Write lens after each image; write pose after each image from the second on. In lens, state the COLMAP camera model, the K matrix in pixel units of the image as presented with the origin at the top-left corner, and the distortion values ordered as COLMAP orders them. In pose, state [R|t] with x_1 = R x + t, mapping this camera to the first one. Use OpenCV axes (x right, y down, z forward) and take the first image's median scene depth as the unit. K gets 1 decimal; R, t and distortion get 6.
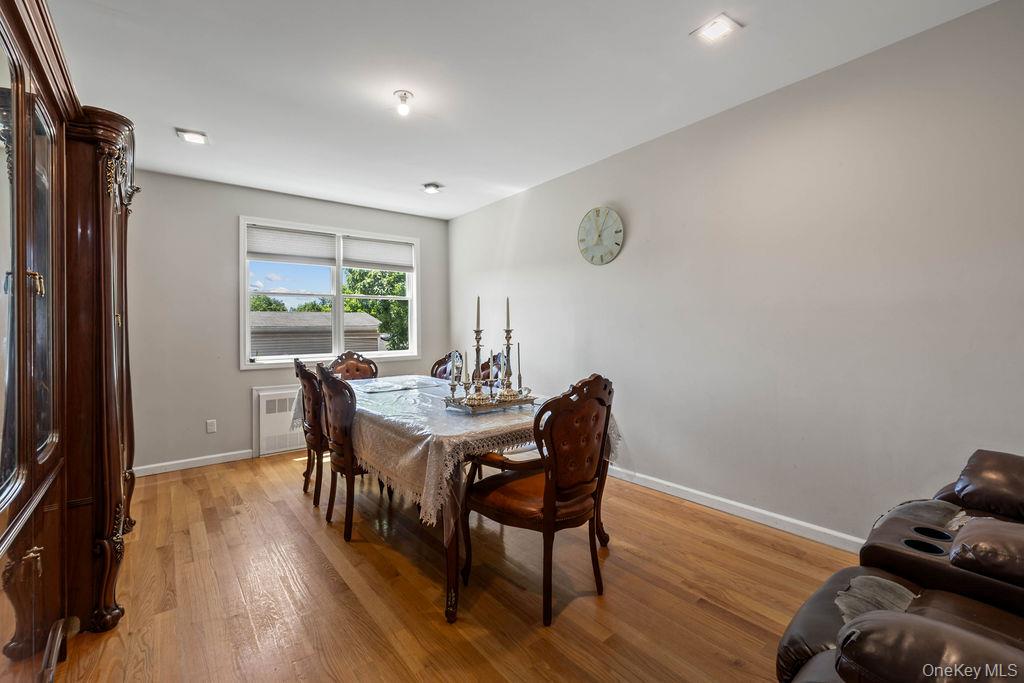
lens RADIAL K [[433.1, 0, 488.0], [0, 433.1, 315.7], [0, 0, 1]] dist [0.002135, -0.000730]
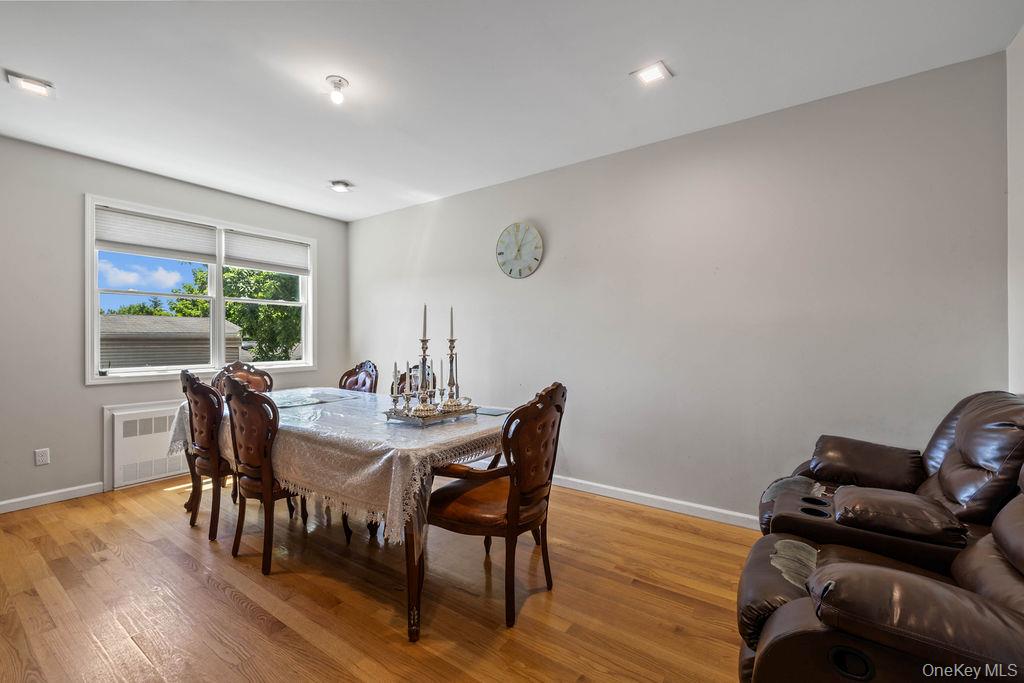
lens RADIAL K [[433.1, 0, 470.1], [0, 433.1, 332.5], [0, 0, 1]] dist [0.002135, -0.000730]
pose [[0.958792, 0.016827, 0.283610, -0.189208], [-0.021056, 0.999708, 0.011871, 0.003835], [-0.283327, -0.017353, 0.958866, 0.037398]]
